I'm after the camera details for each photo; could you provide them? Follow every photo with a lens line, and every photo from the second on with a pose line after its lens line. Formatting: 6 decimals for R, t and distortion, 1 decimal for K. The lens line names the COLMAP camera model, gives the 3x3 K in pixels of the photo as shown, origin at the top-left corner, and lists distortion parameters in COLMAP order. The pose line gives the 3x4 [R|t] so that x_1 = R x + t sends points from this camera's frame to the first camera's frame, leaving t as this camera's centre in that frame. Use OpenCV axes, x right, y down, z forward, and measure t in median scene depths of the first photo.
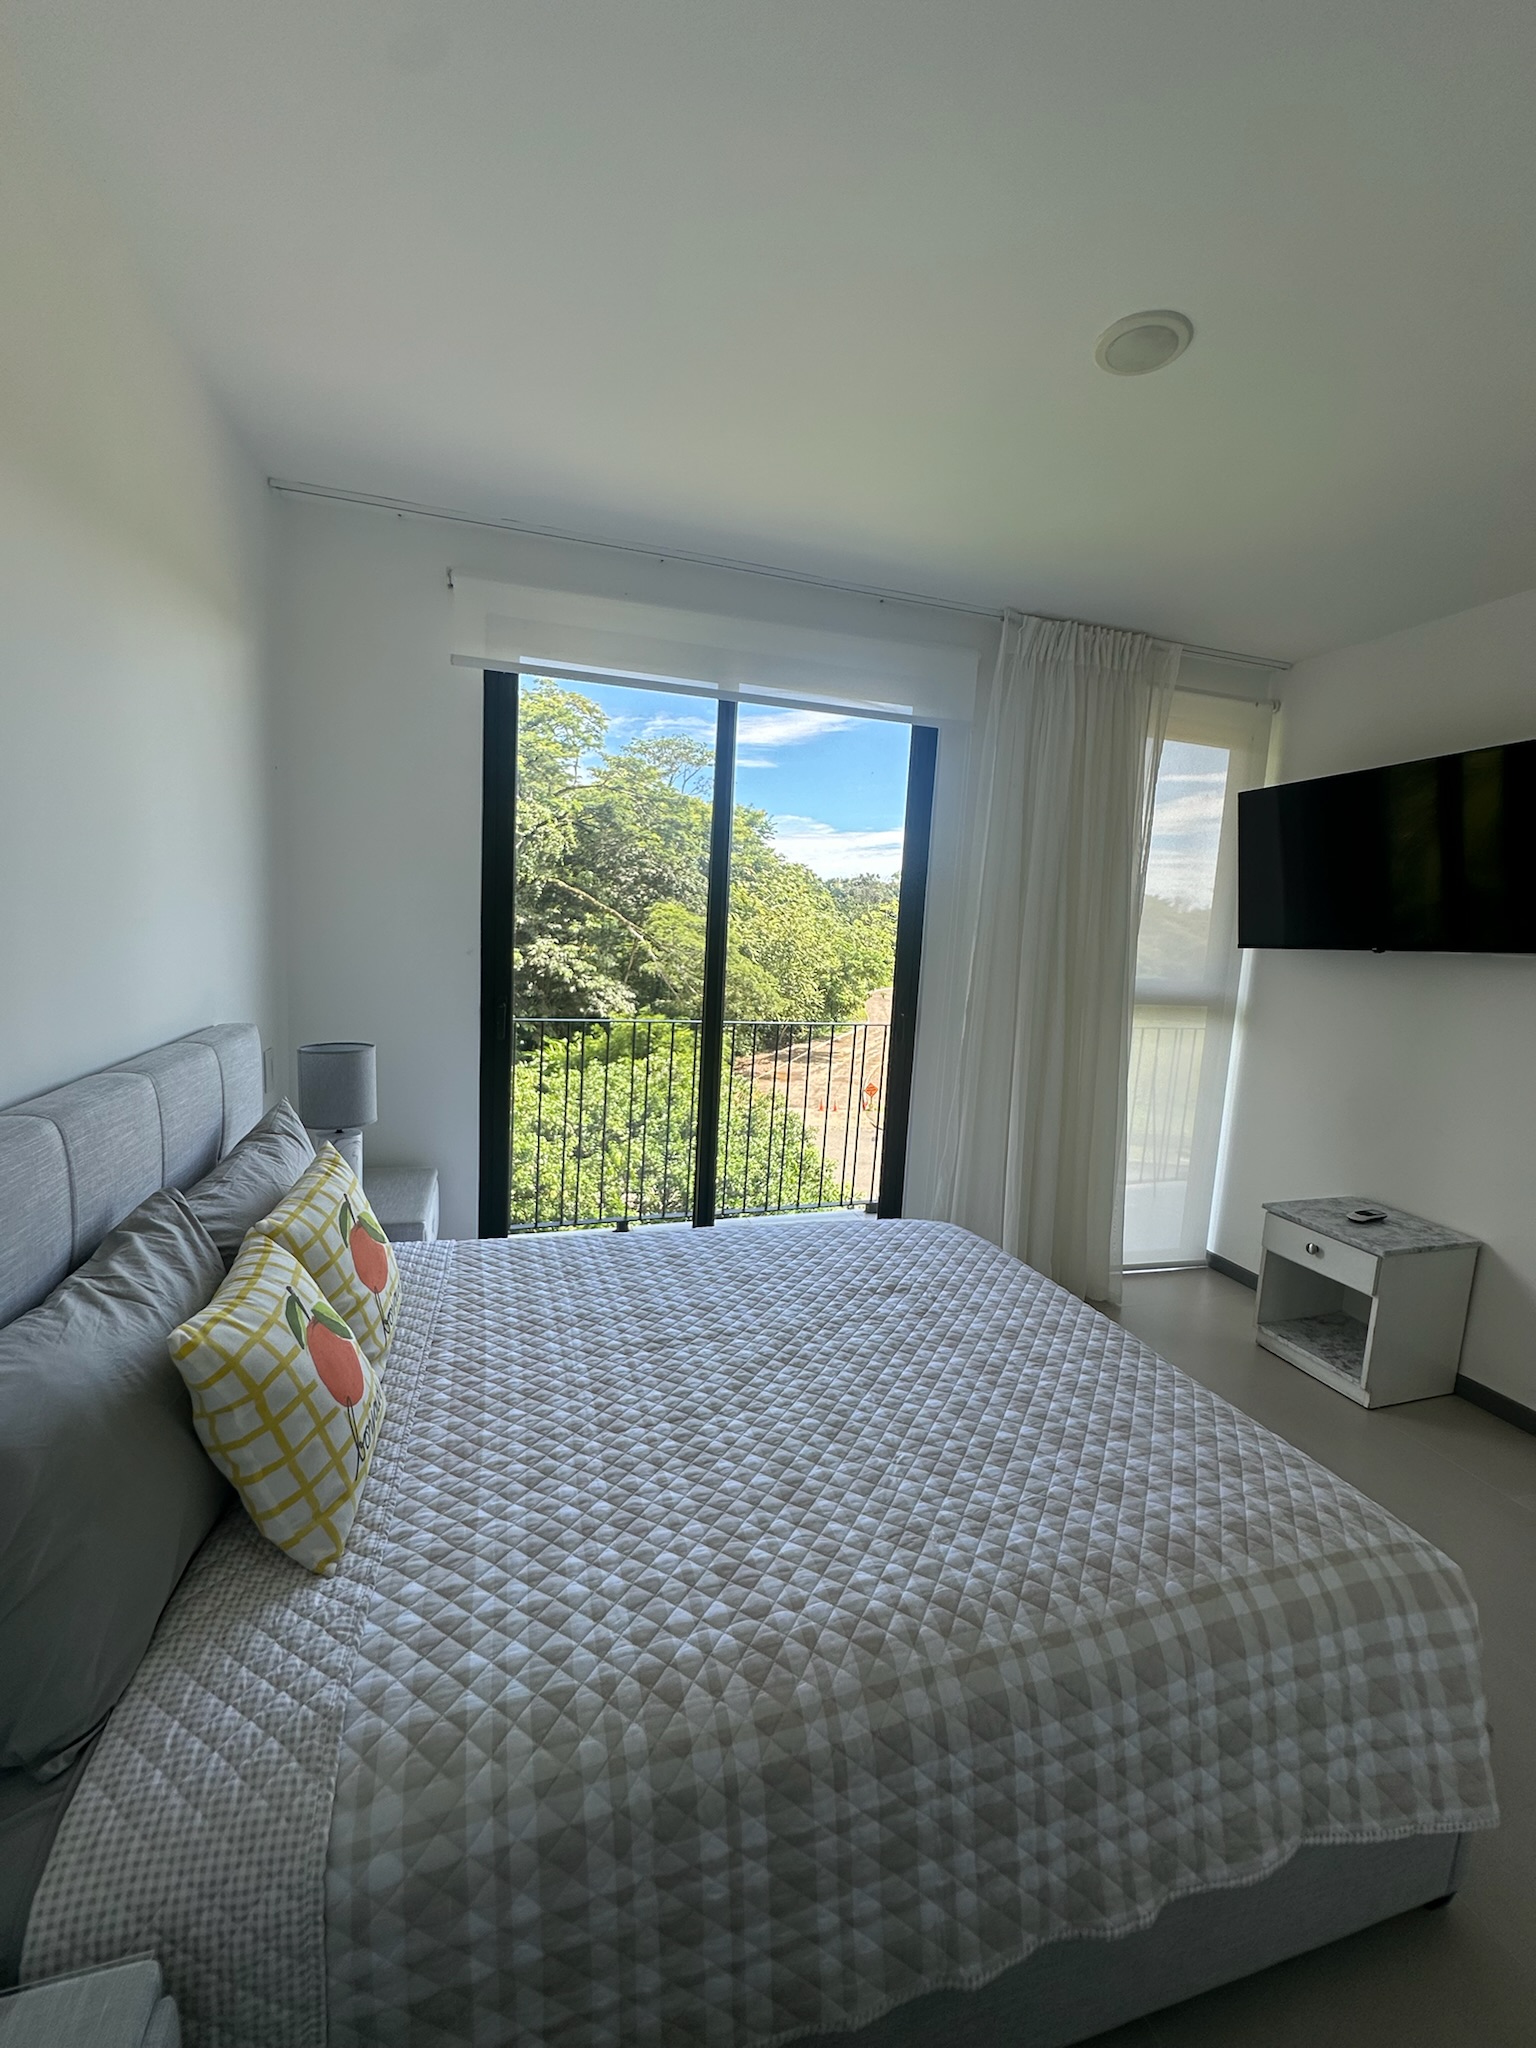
lens RADIAL K [[819.5, 0, 766.3], [0, 819.5, 1023.5], [0, 0, 1]] dist [-0.001063, -0.000345]
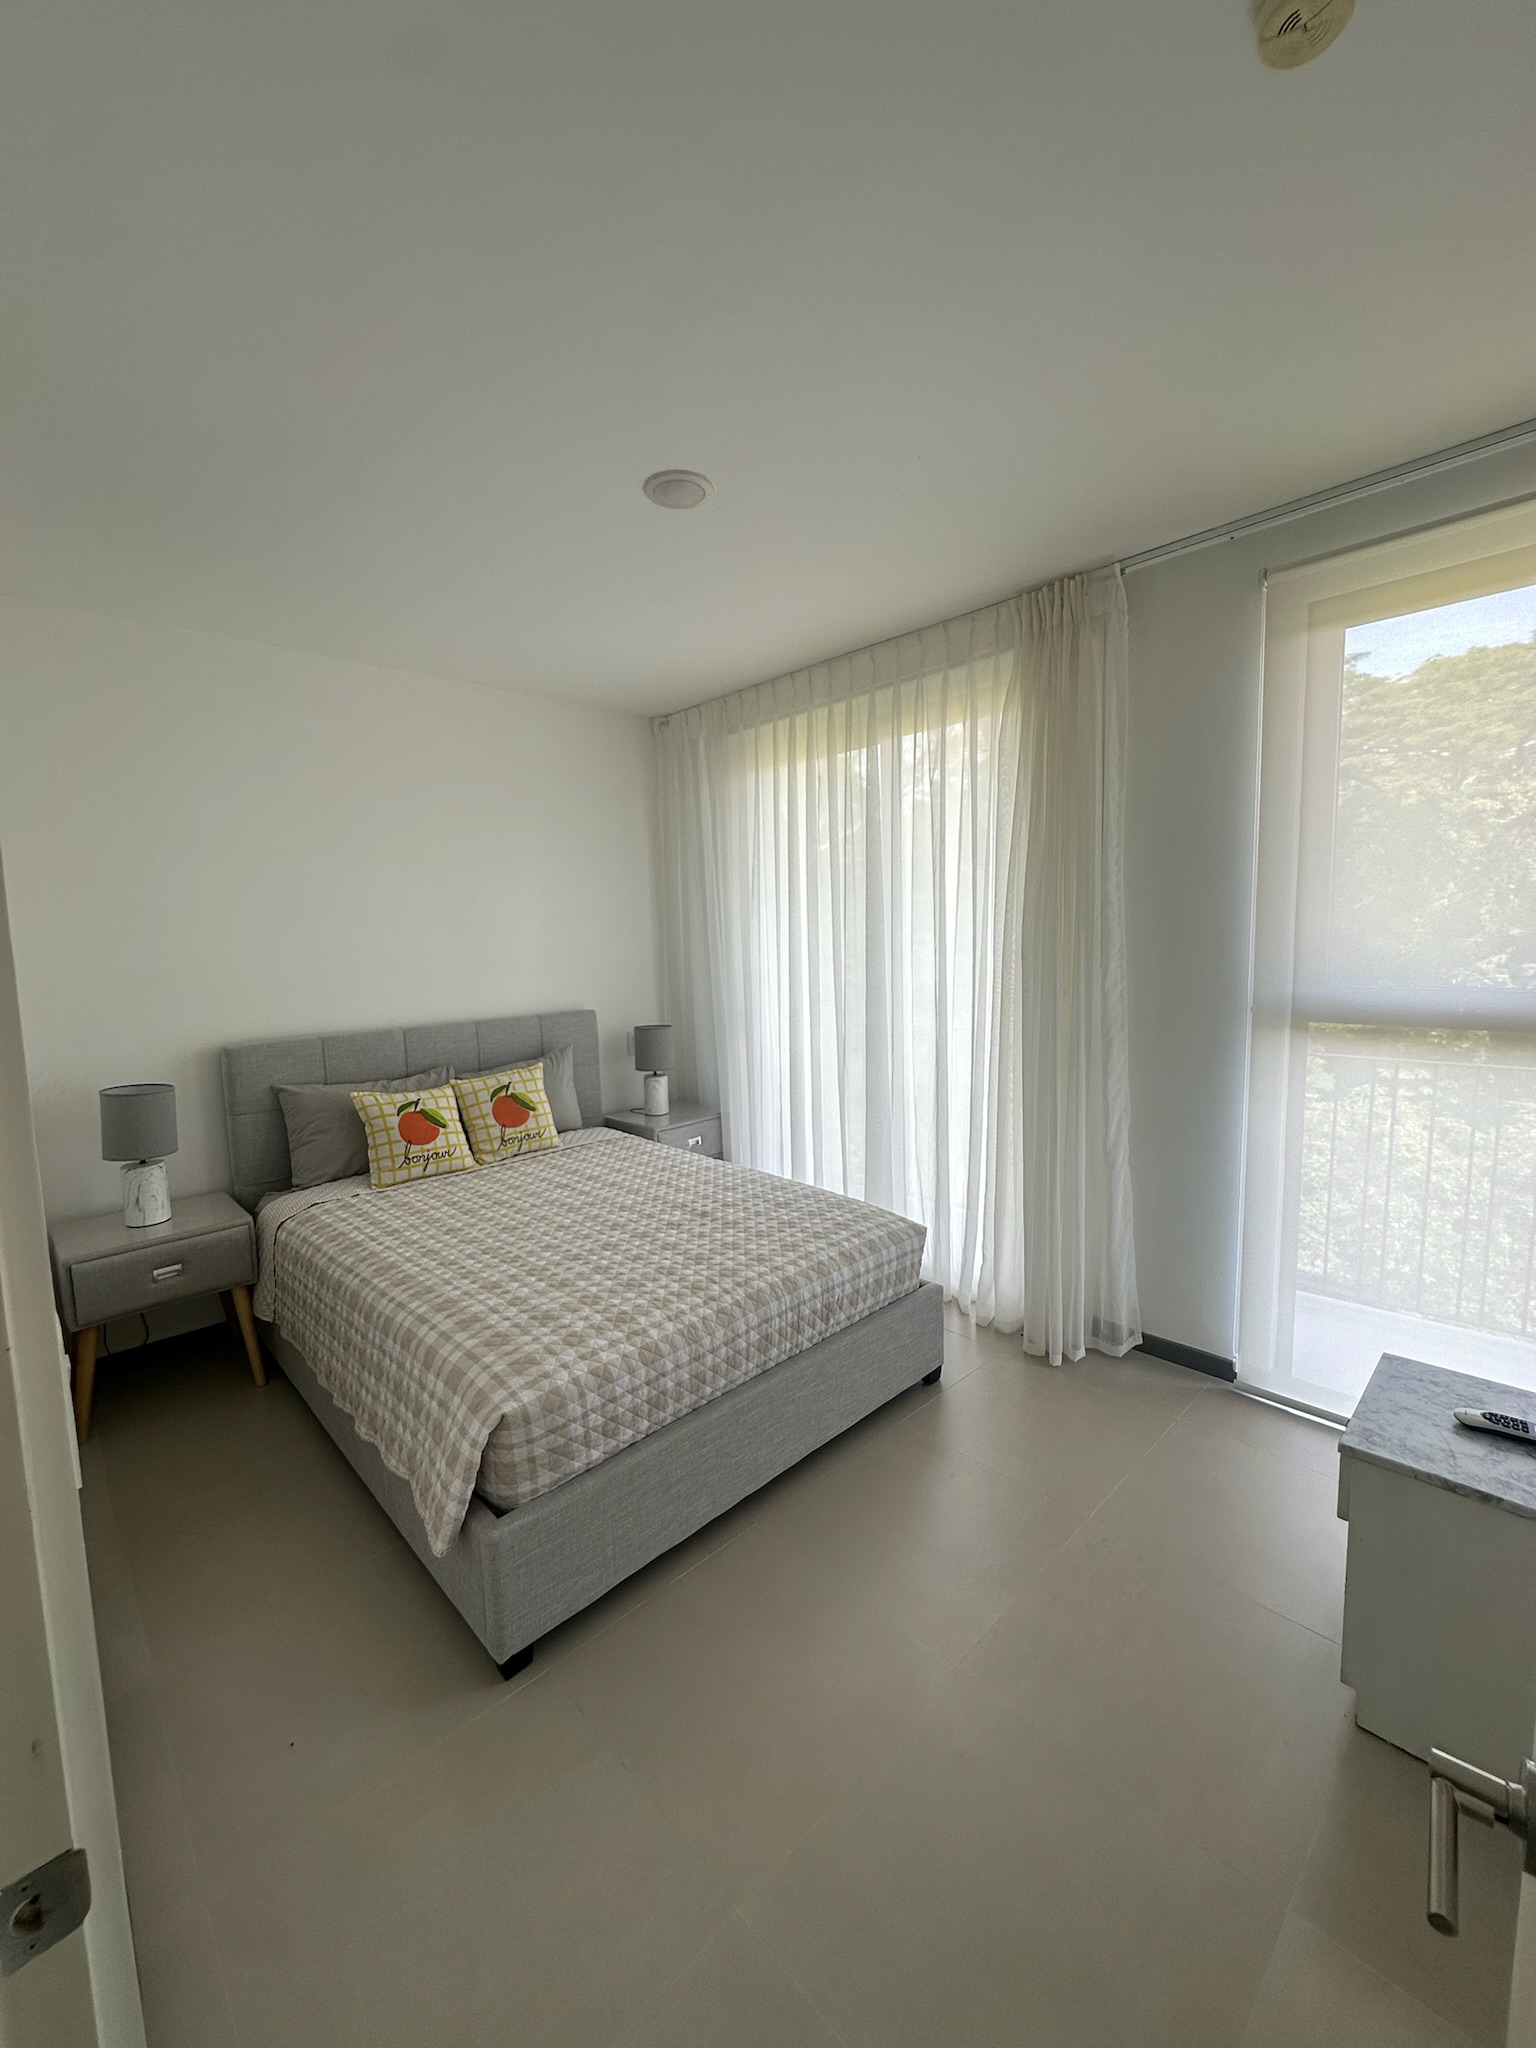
lens RADIAL K [[819.5, 0, 772.3], [0, 819.5, 1016.4], [0, 0, 1]] dist [-0.001063, -0.000345]
pose [[0.468494, 0.020099, -0.883238, 1.586464], [-0.065555, 0.997776, -0.012067, 0.013715], [0.881031, 0.063554, 0.468769, 0.523123]]
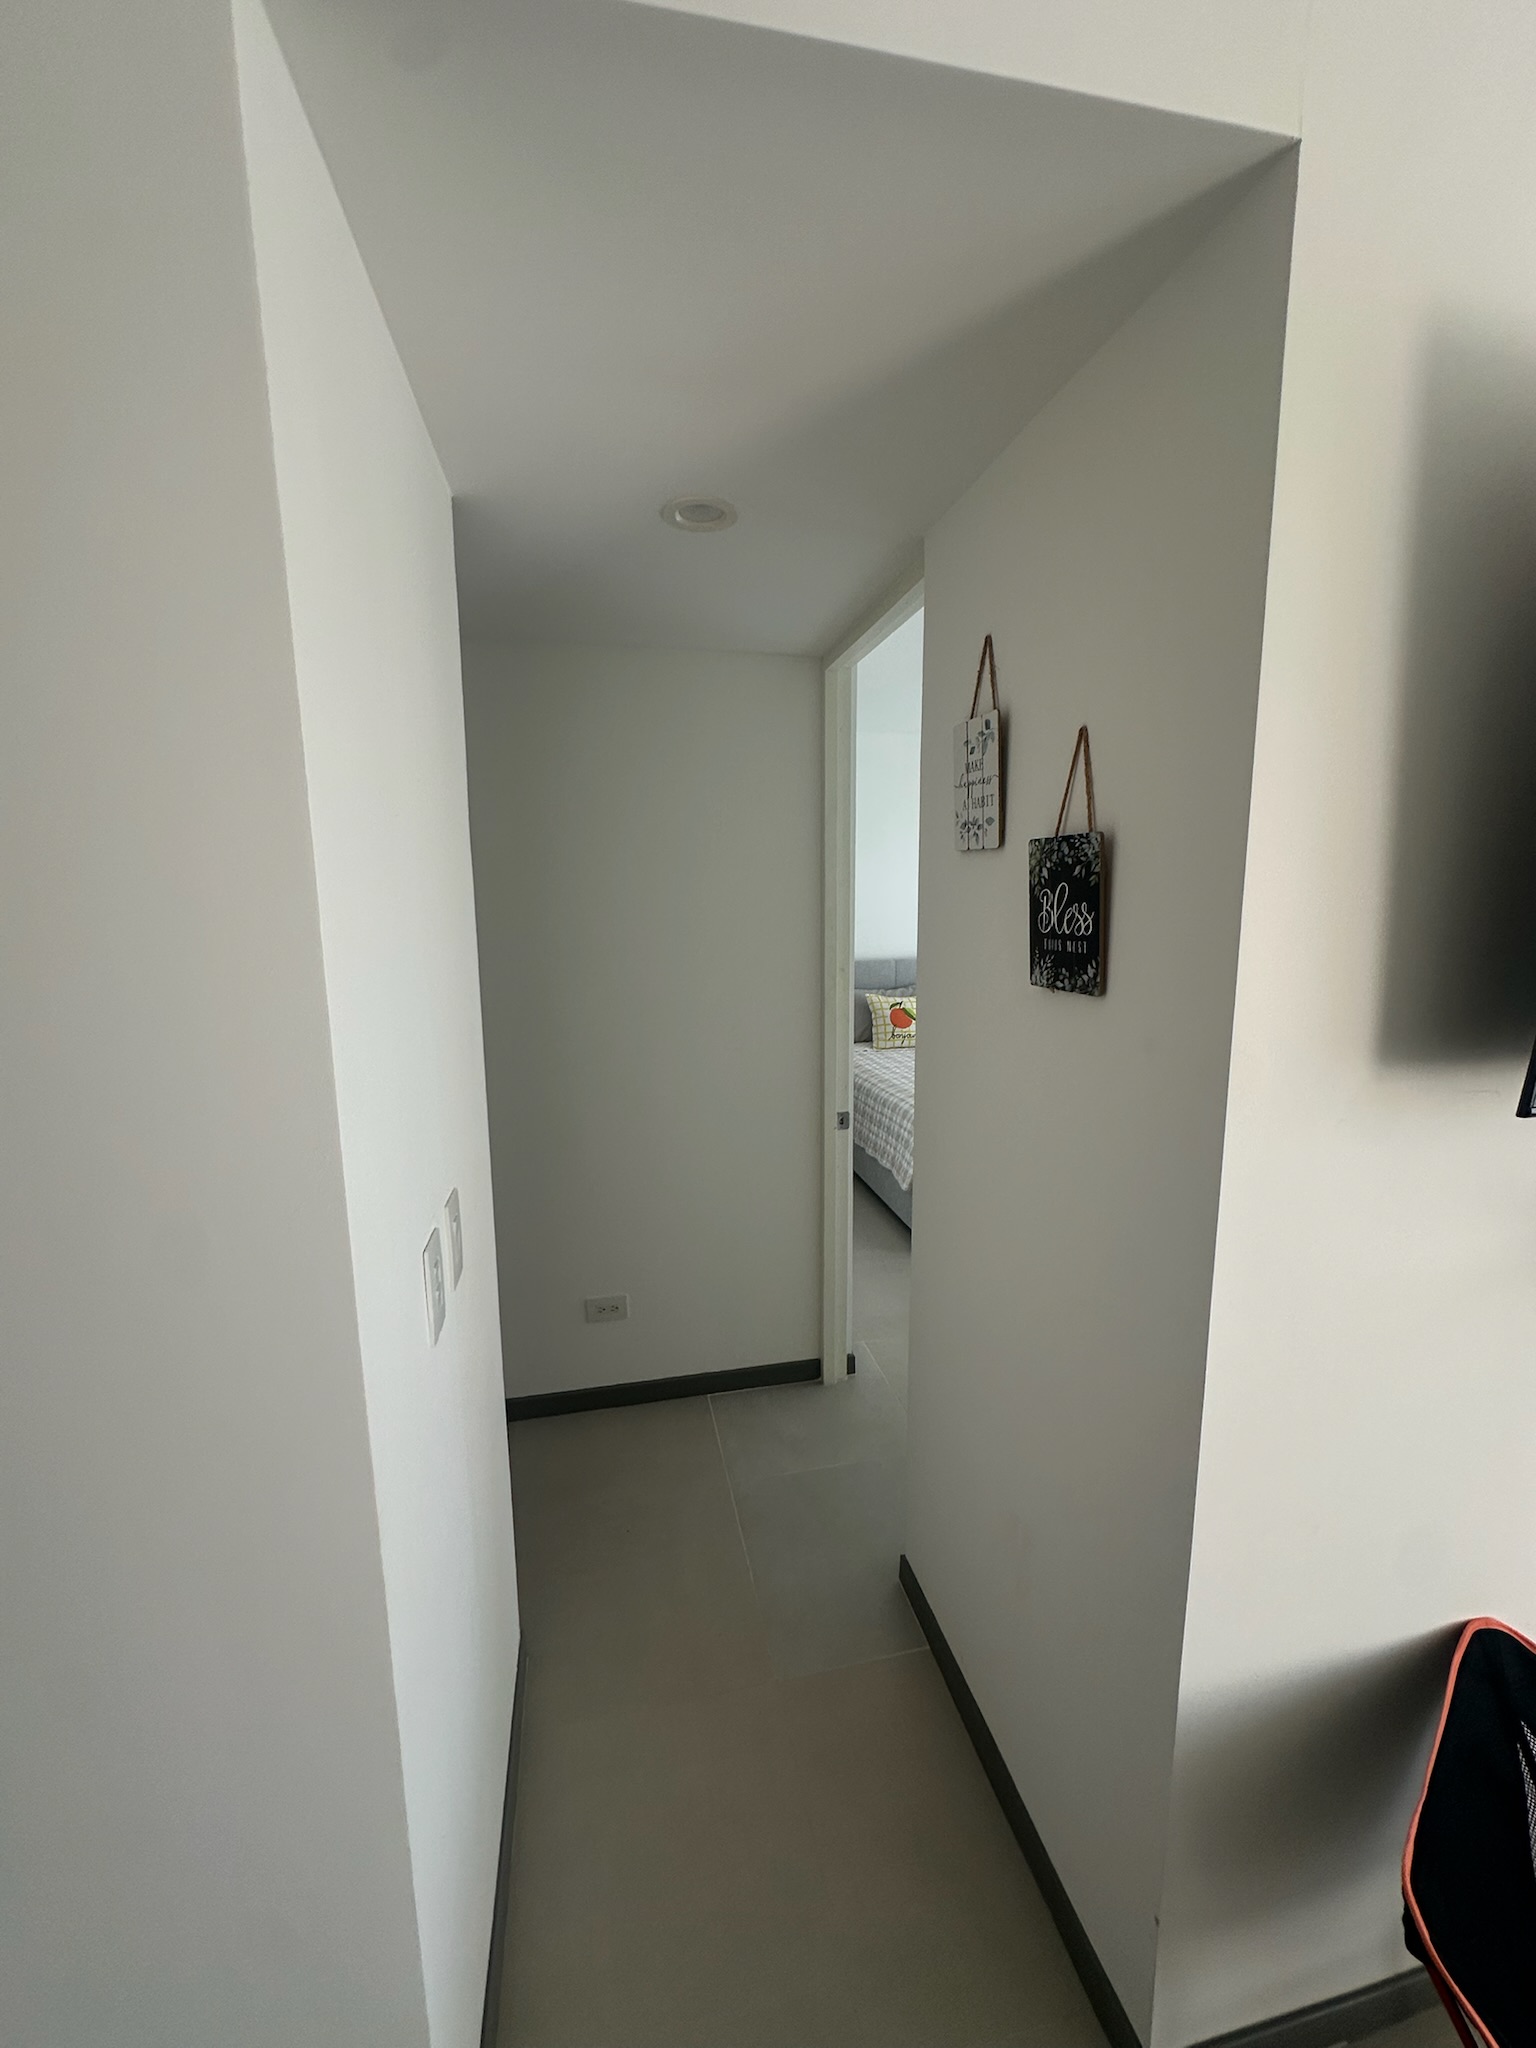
lens RADIAL K [[819.5, 0, 766.4], [0, 819.5, 1021.4], [0, 0, 1]] dist [-0.001063, -0.000345]
pose [[-0.065167, 0.100328, -0.992818, 2.655373], [-0.125567, 0.986200, 0.107901, 0.034026], [0.989943, 0.131696, -0.051670, 0.367117]]
